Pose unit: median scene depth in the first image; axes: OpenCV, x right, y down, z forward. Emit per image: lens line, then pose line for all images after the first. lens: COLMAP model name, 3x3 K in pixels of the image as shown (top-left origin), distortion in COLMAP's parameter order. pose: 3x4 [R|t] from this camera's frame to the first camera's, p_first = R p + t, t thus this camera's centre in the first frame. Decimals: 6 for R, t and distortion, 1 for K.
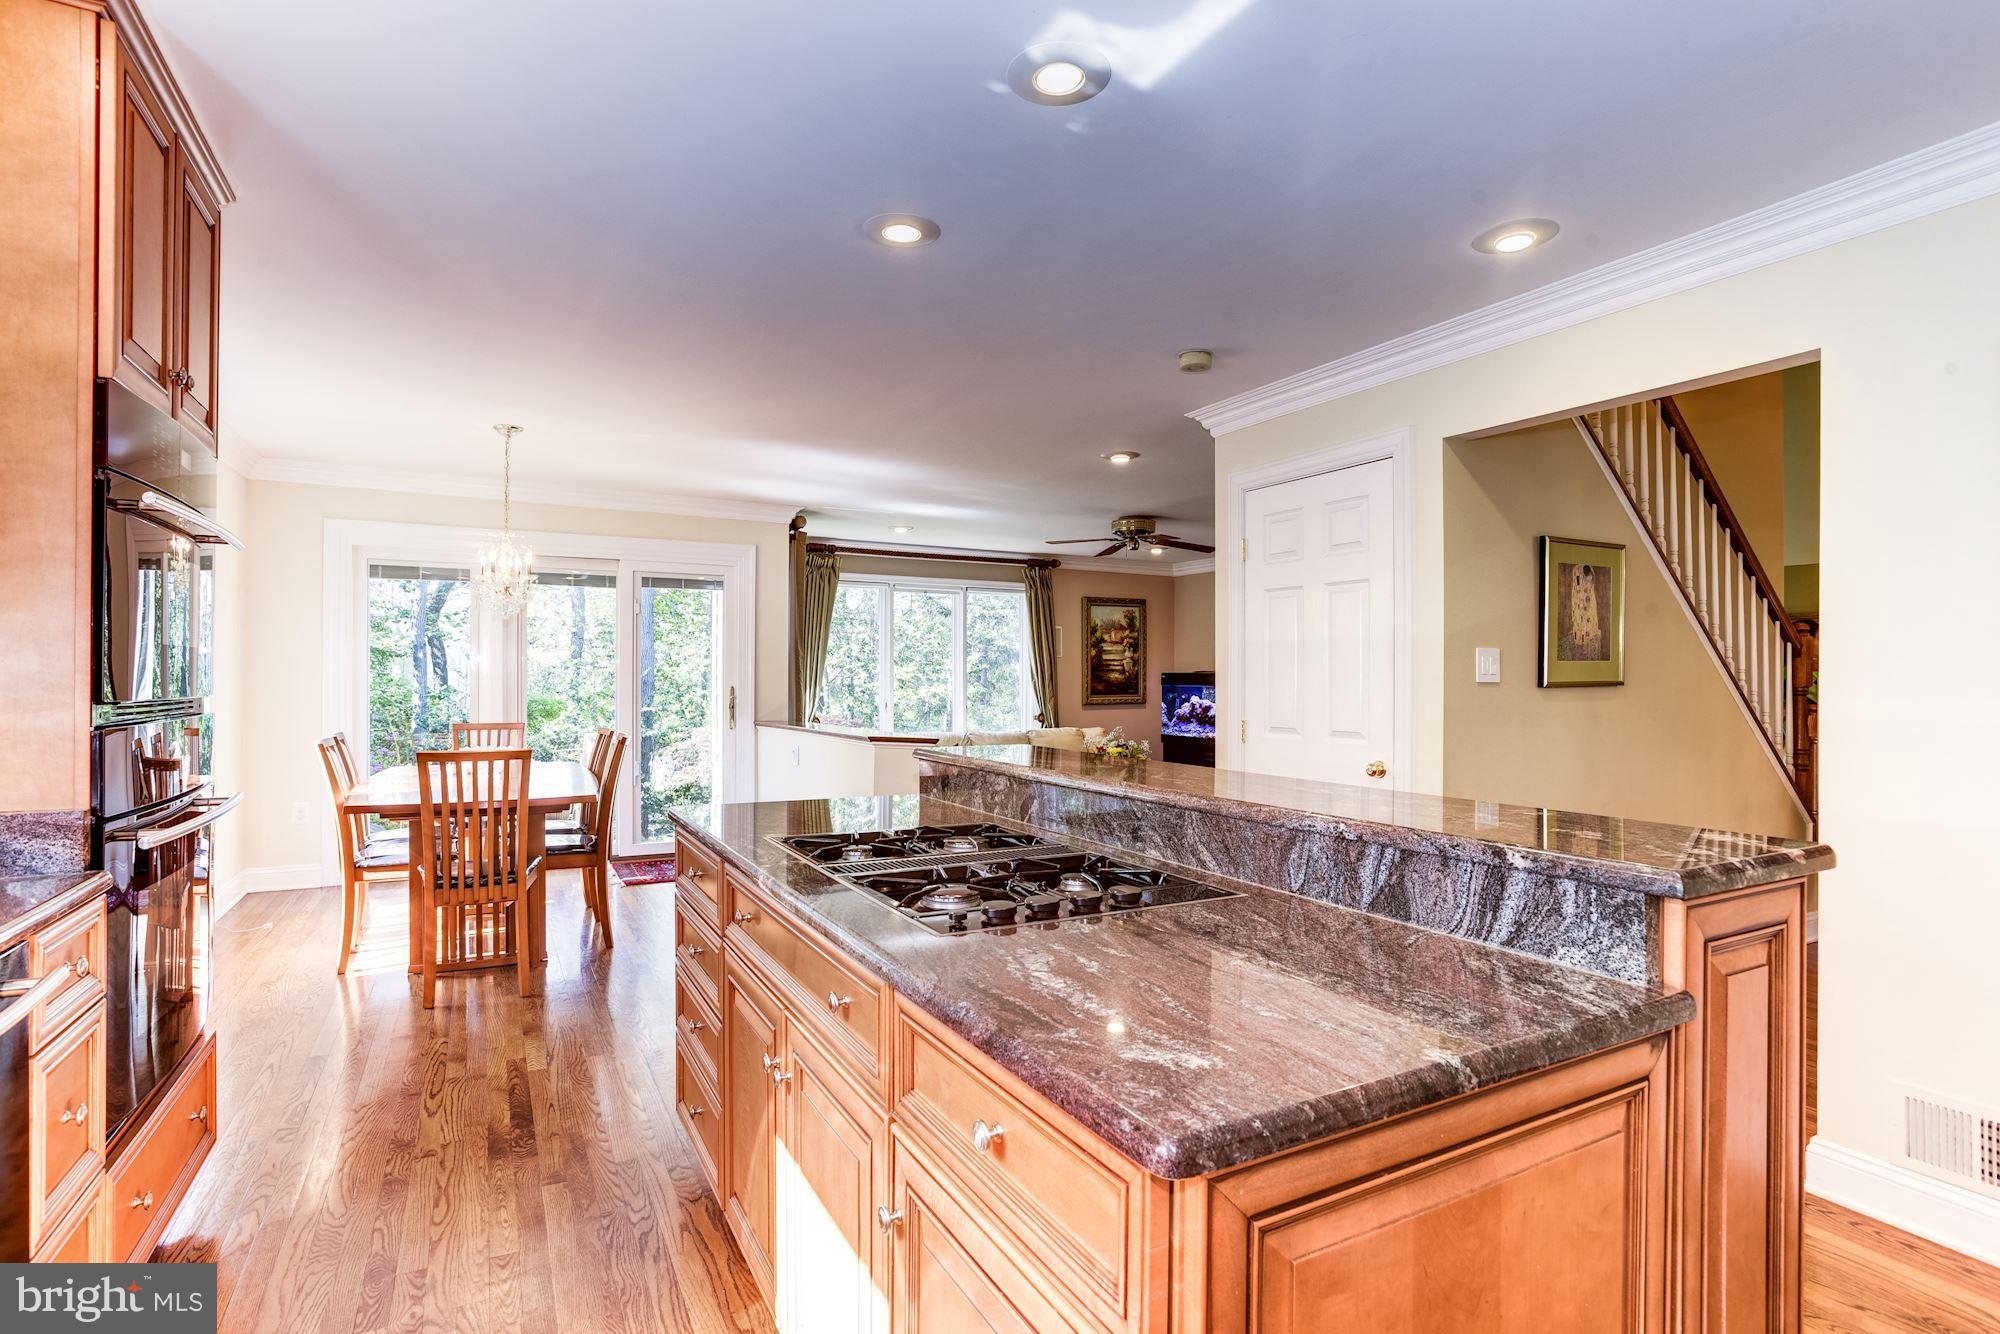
lens RADIAL K [[968.6, 0, 982.4], [0, 968.6, 669.3], [0, 0, 1]] dist [-0.029860, 0.003533]
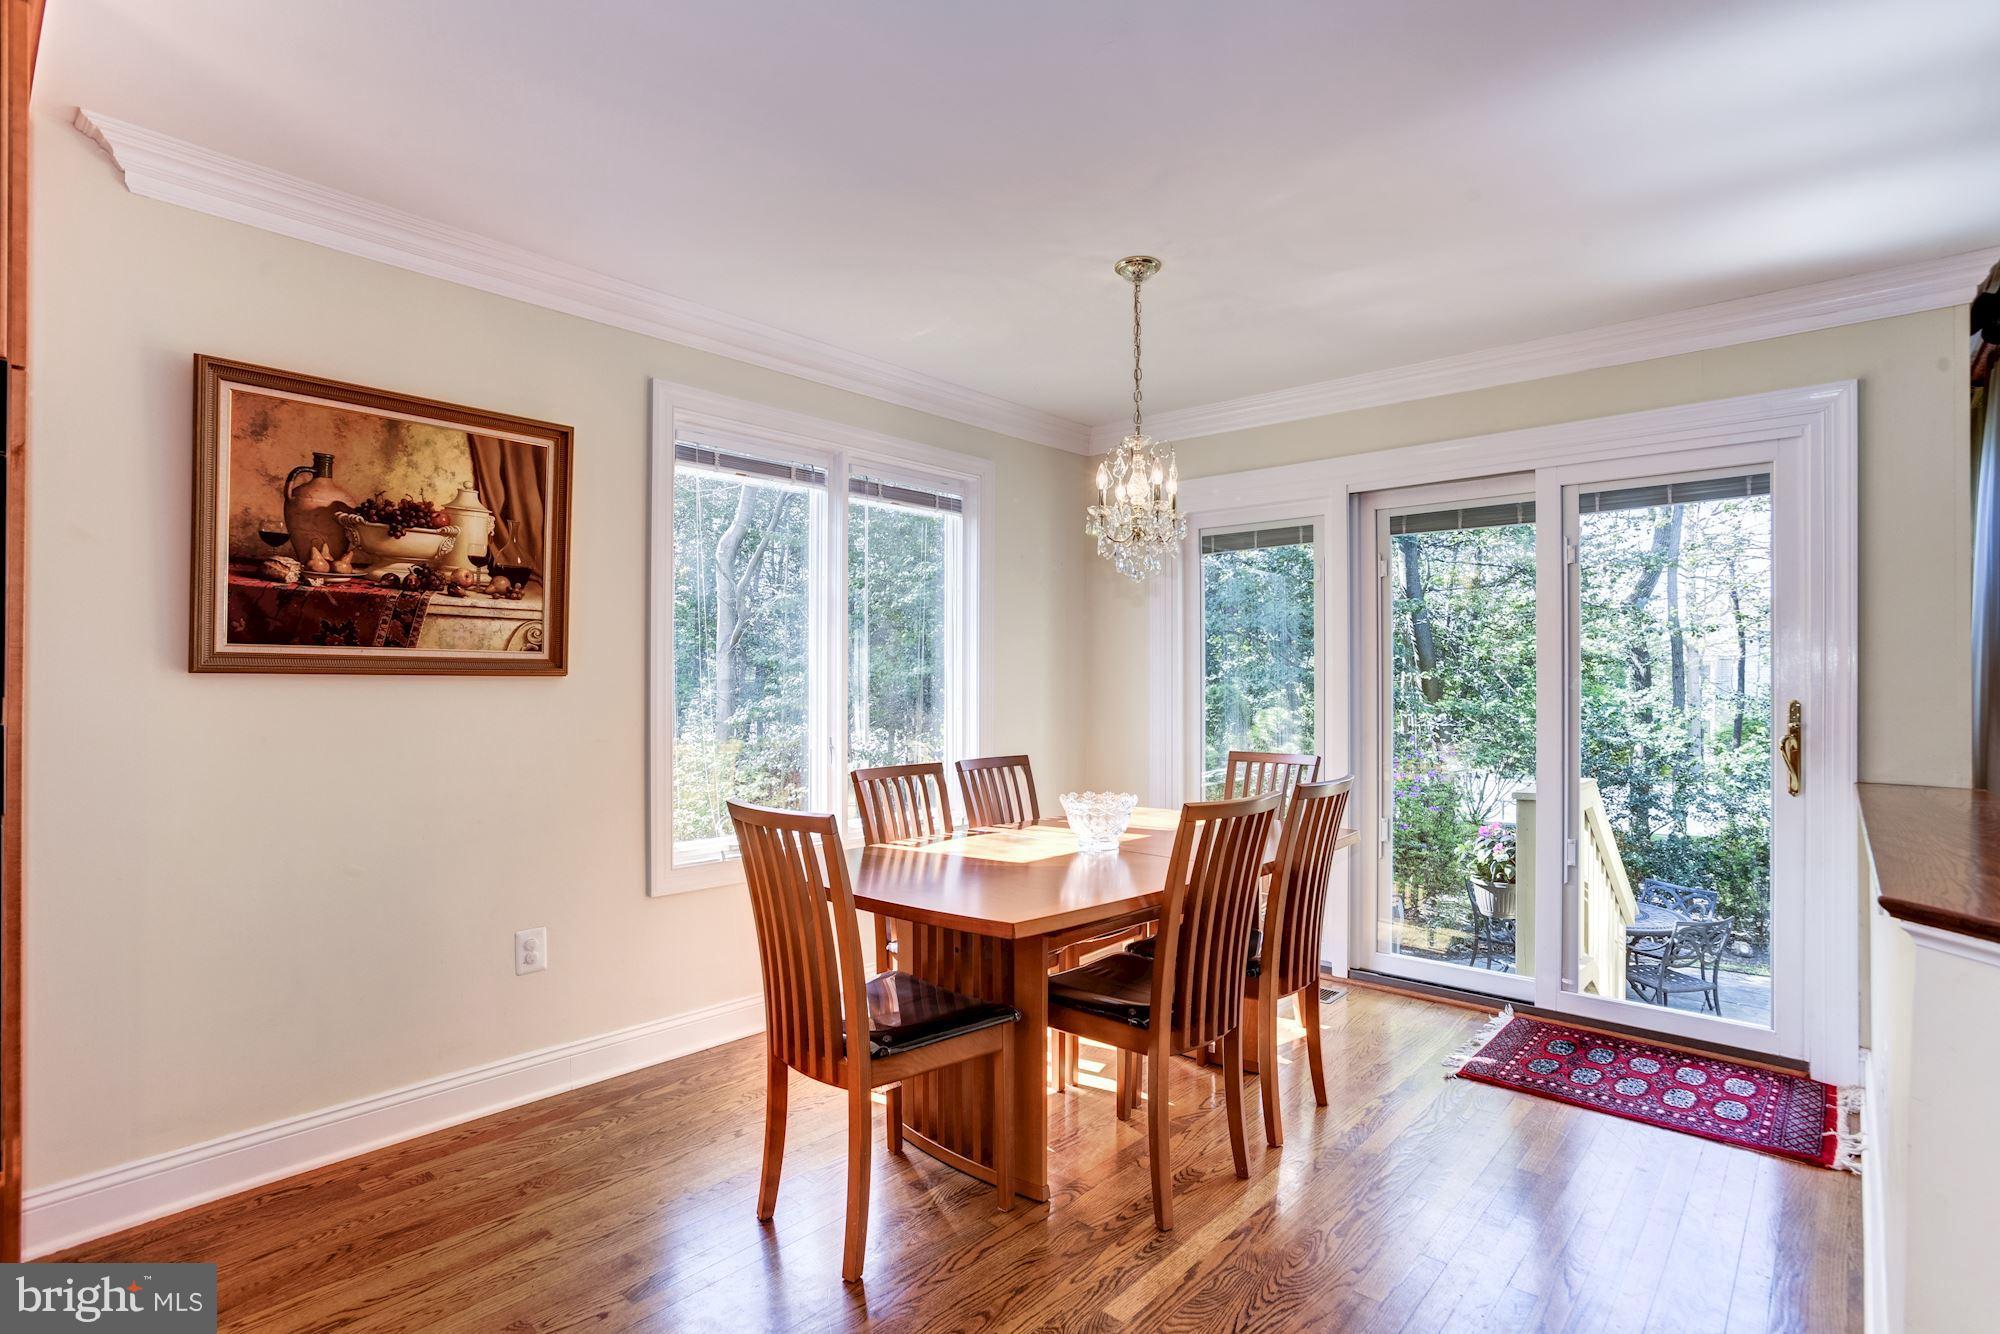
lens RADIAL K [[968.6, 0, 1000.4], [0, 968.6, 682.4], [0, 0, 1]] dist [-0.029860, 0.003533]
pose [[0.348878, -0.005971, -0.937149, 0.019552], [0.006485, 0.999971, -0.003957, 0.005390], [0.937146, -0.004697, 0.348906, 0.343745]]
